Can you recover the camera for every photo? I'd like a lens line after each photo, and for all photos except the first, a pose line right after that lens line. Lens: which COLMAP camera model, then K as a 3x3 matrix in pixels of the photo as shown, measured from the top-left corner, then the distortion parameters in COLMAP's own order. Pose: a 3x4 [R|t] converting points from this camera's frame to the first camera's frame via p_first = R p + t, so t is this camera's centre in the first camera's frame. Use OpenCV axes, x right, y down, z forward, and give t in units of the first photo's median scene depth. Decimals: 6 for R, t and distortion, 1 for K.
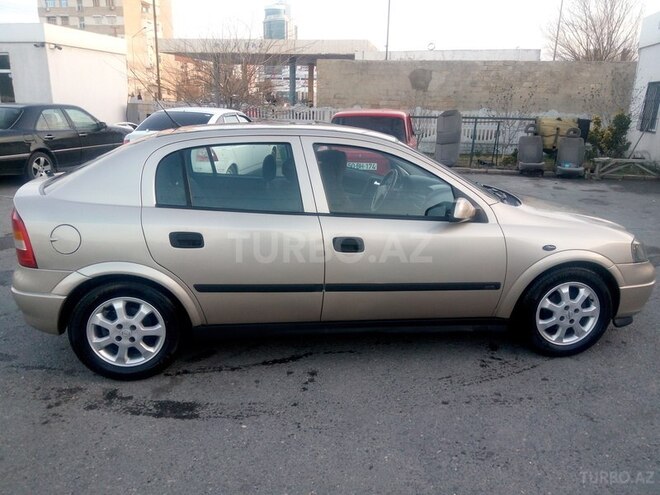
lens RADIAL K [[514.1, 0, 343.8], [0, 514.1, 252.7], [0, 0, 1]] dist [0.073148, -0.094287]
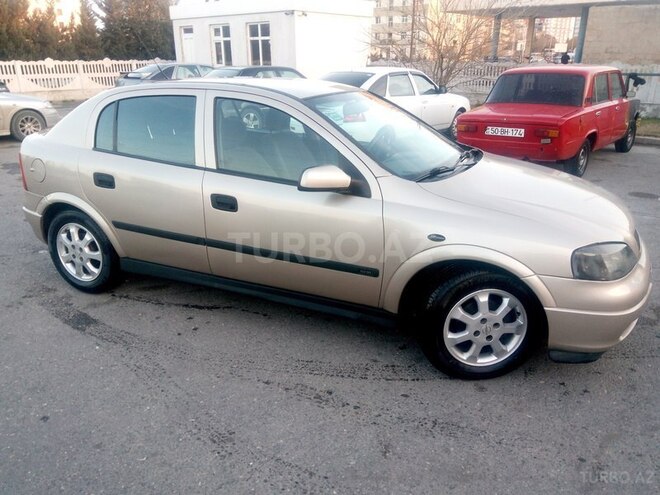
lens RADIAL K [[514.1, 0, 302.5], [0, 514.1, 250.7], [0, 0, 1]] dist [0.073148, -0.094287]
pose [[0.845801, 0.165442, -0.507198, 0.618616], [-0.131927, 0.986036, 0.101632, -0.042441], [0.516930, -0.019048, 0.855816, 0.220102]]
